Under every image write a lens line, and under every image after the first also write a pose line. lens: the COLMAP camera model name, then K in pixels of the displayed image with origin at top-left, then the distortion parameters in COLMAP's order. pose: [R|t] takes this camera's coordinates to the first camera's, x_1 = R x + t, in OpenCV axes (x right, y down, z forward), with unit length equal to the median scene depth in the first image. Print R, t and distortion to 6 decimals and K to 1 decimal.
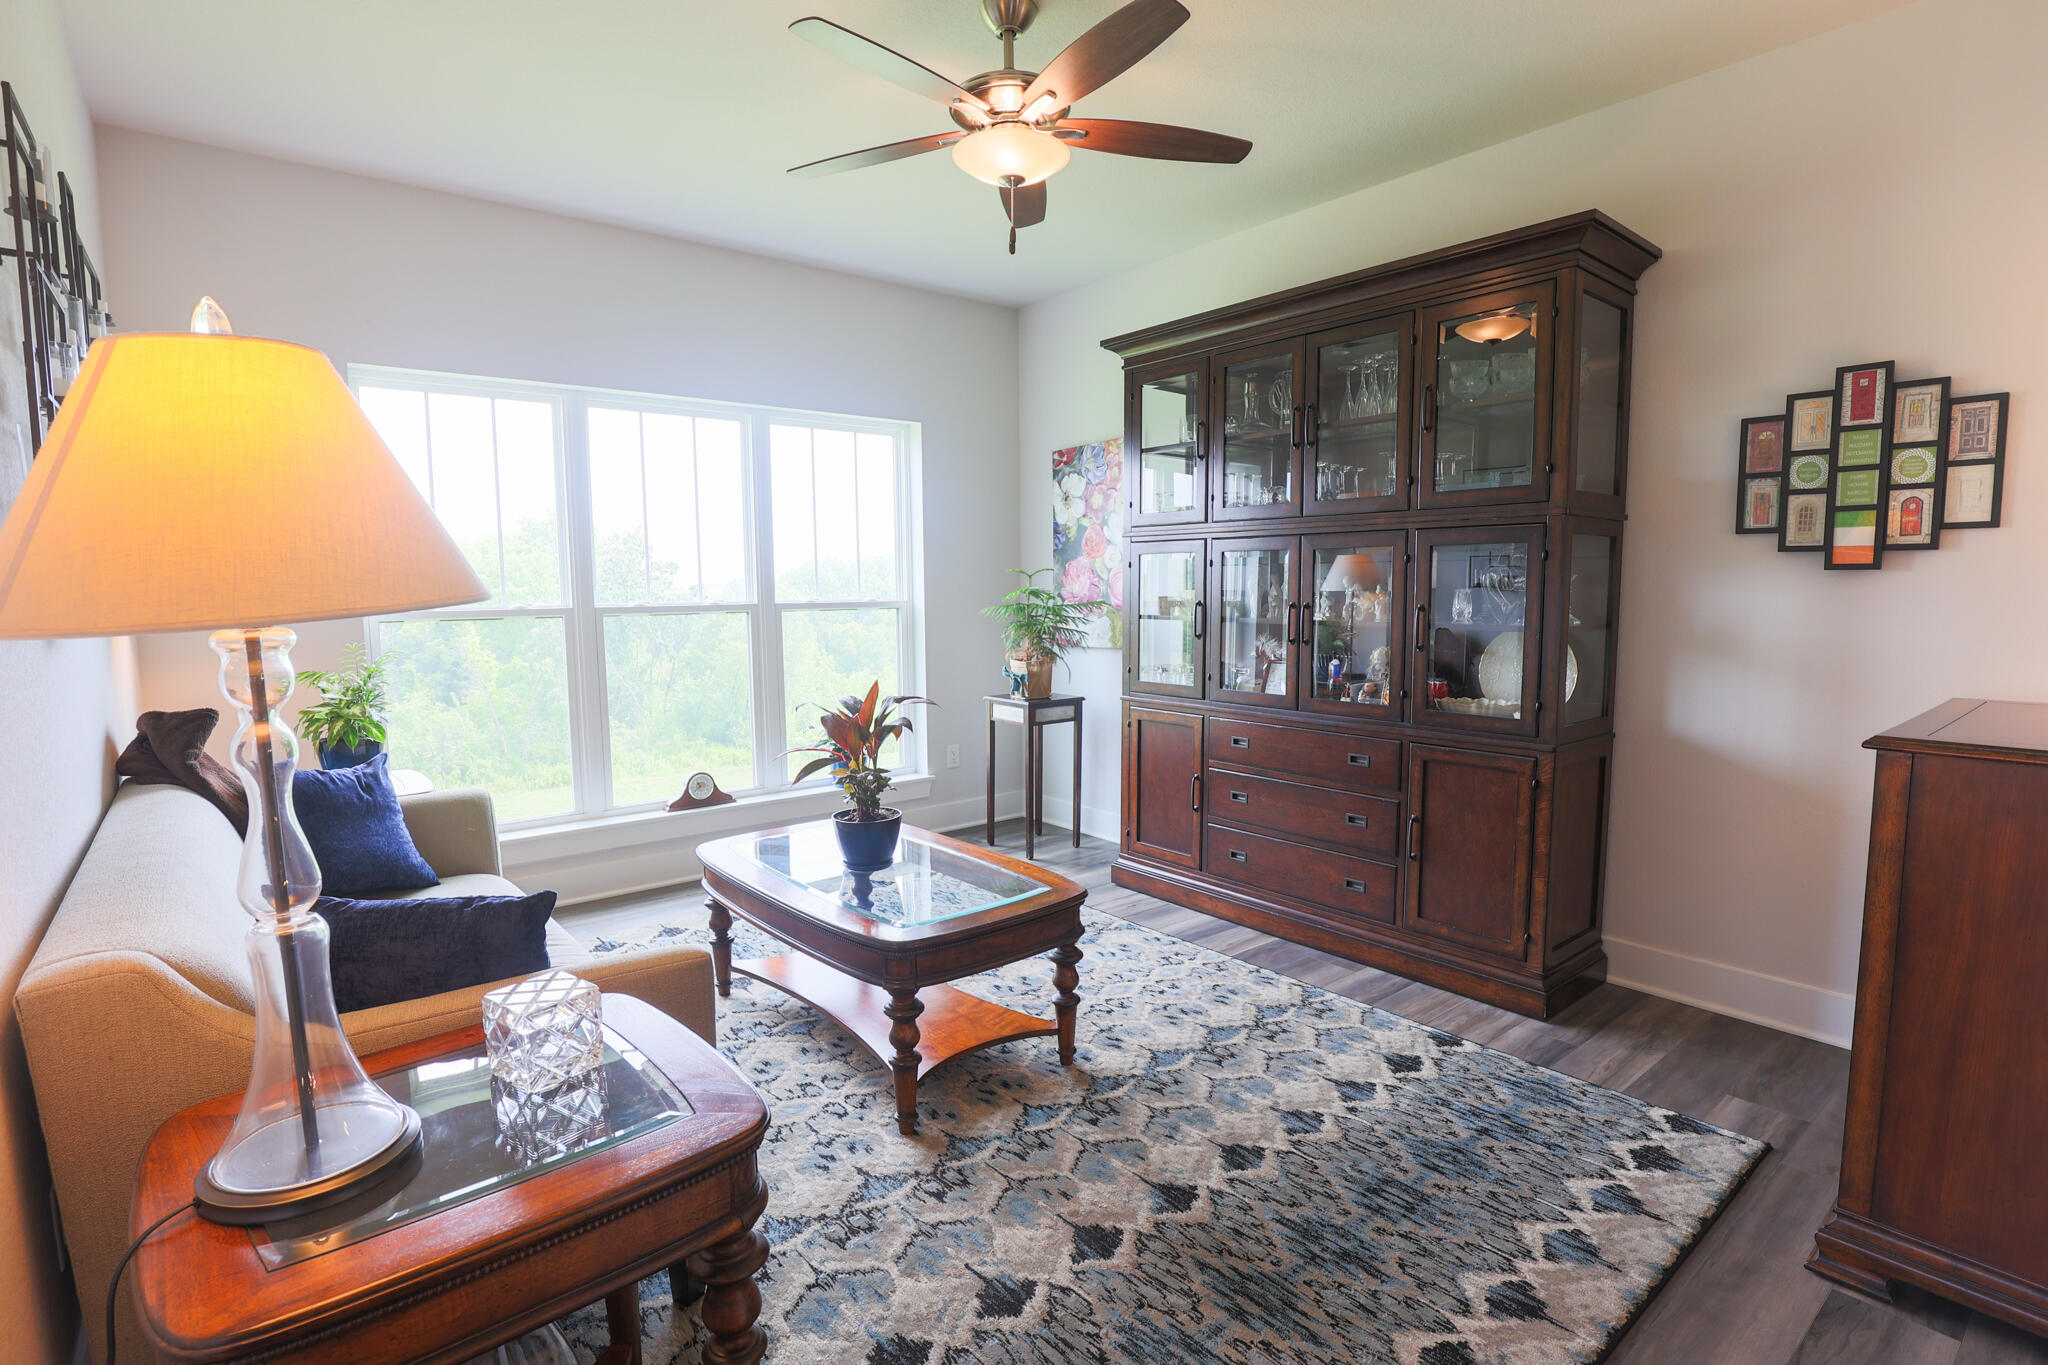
lens RADIAL K [[993.7, 0, 1029.3], [0, 993.7, 693.1], [0, 0, 1]] dist [-0.038779, 0.007719]
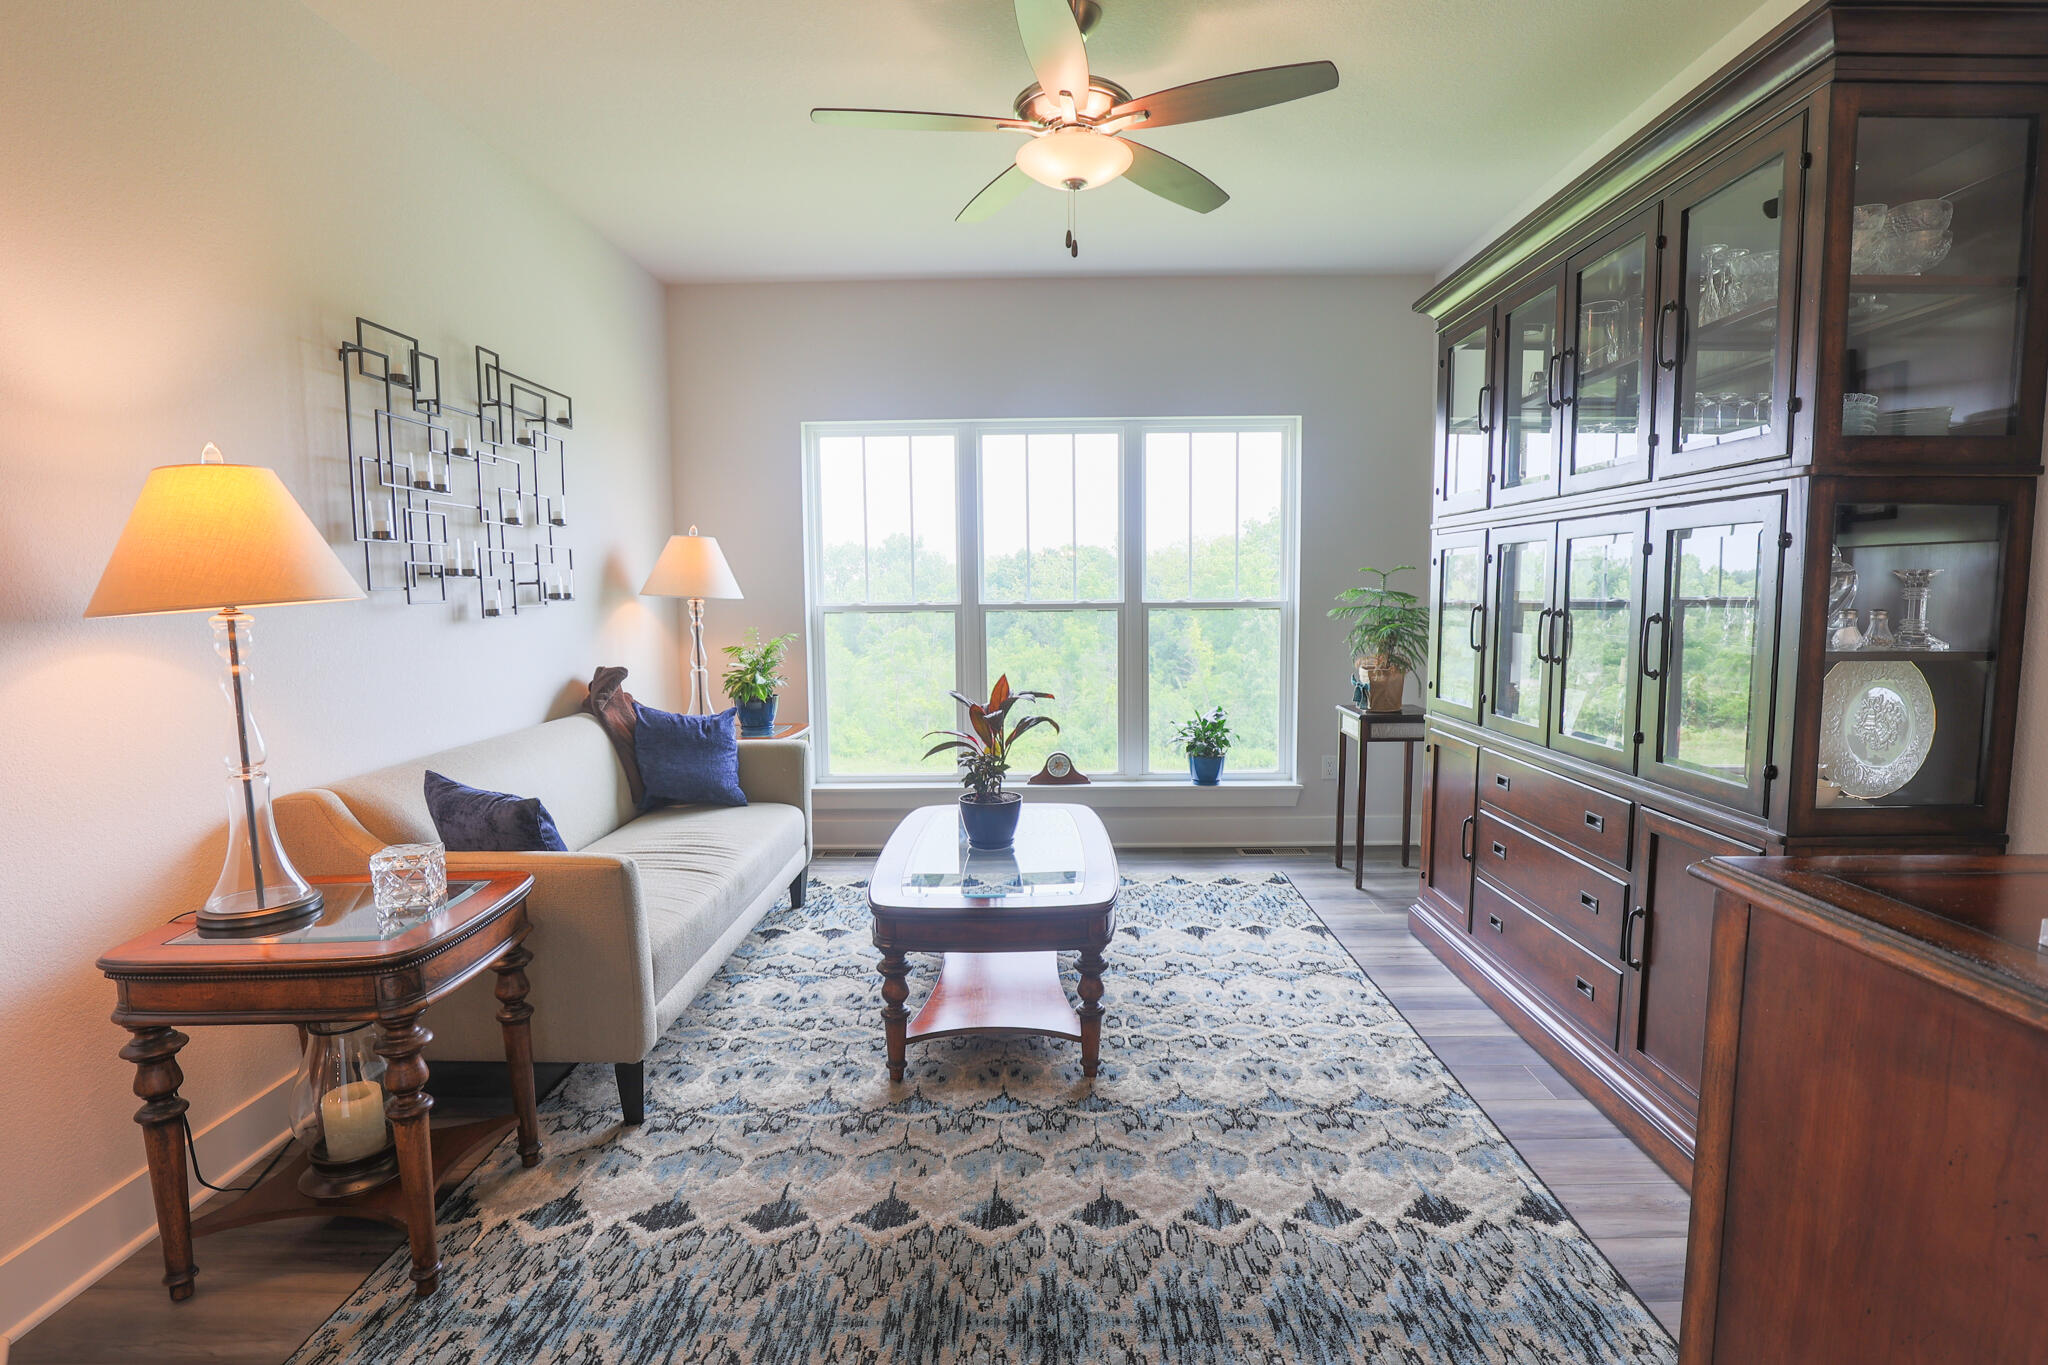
lens RADIAL K [[993.7, 0, 1041.9], [0, 993.7, 691.2], [0, 0, 1]] dist [-0.038779, 0.007719]
pose [[0.766477, 0.065894, -0.638883, 0.589327], [-0.065585, 0.997553, 0.024204, -0.024628], [0.638914, 0.023349, 0.768923, 0.203870]]
